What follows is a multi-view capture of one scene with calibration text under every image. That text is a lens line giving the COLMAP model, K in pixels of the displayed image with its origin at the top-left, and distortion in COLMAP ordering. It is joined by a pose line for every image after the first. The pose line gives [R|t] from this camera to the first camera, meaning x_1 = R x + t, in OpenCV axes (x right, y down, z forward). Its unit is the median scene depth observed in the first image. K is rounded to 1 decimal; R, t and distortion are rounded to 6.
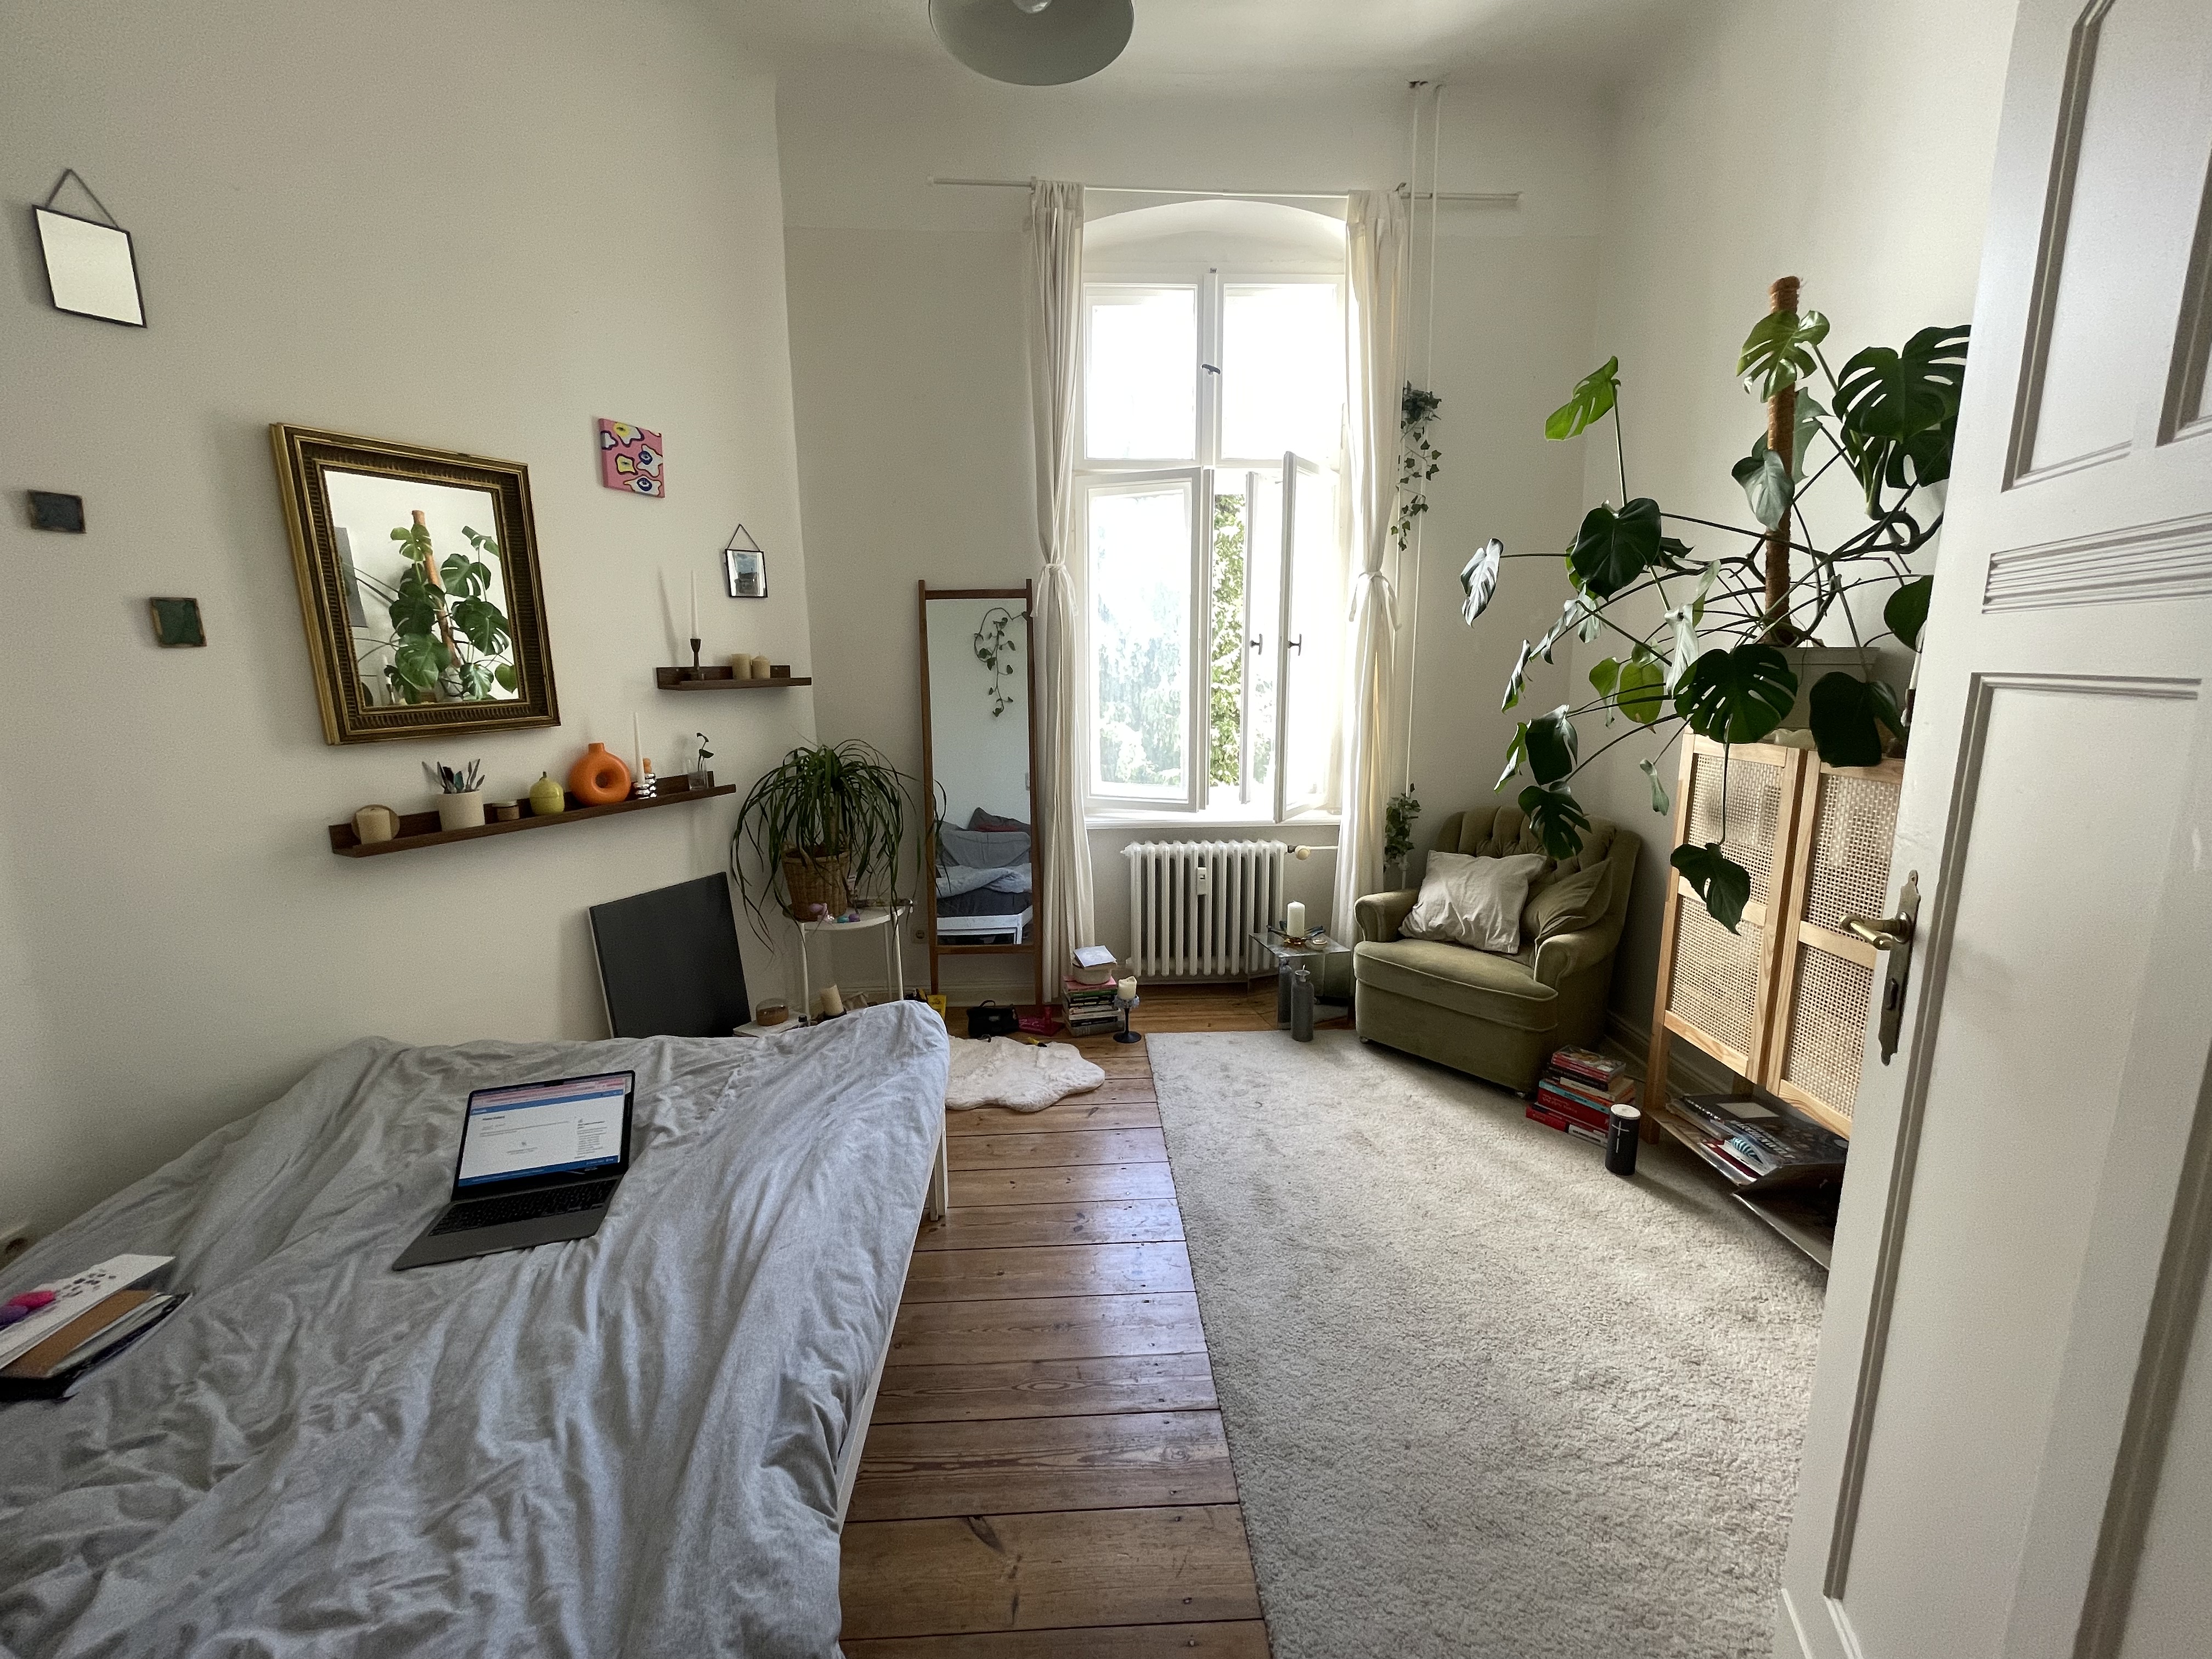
lens RADIAL K [[877.1, 0, 1109.7], [0, 877.1, 832.1], [0, 0, 1]] dist [-0.008321, 0.000185]
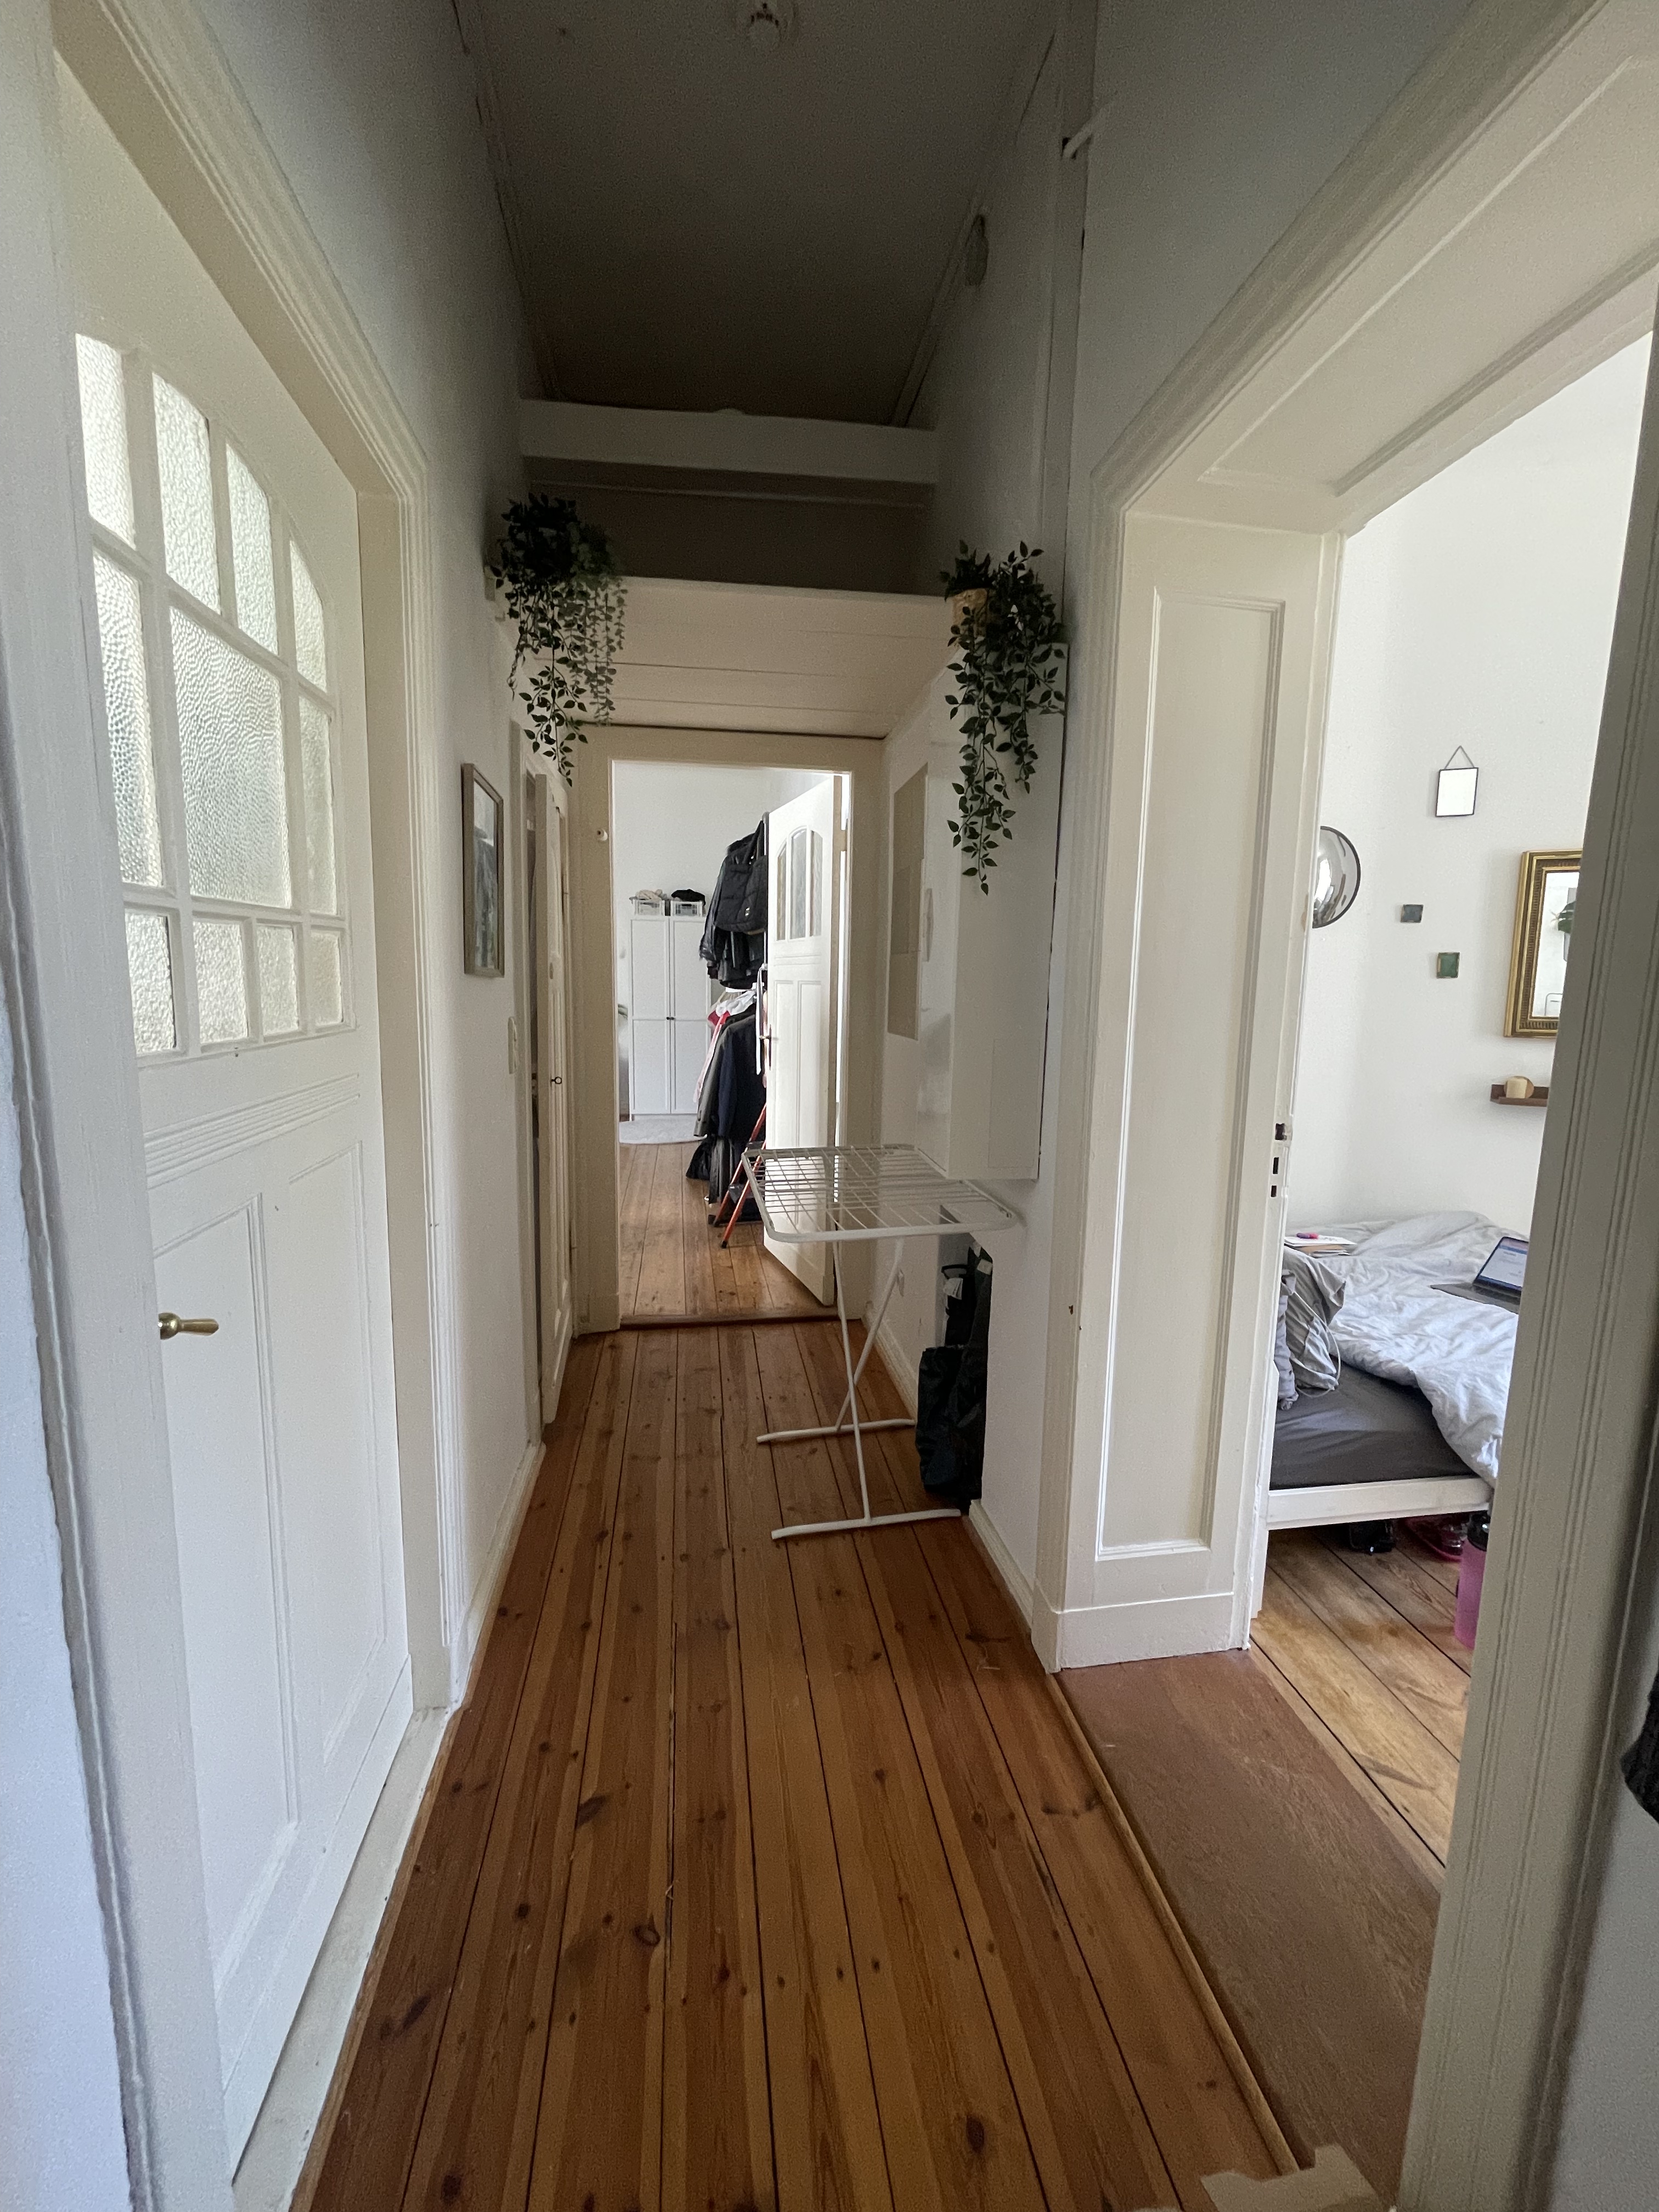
lens RADIAL K [[877.1, 0, 831.3], [0, 877.1, 1098.0], [0, 0, 1]] dist [-0.008321, 0.000185]
pose [[0.110268, 0.148102, -0.982806, 0.734533], [-0.190973, 0.973567, 0.125283, 0.060383], [0.975382, 0.173874, 0.135637, -0.549876]]
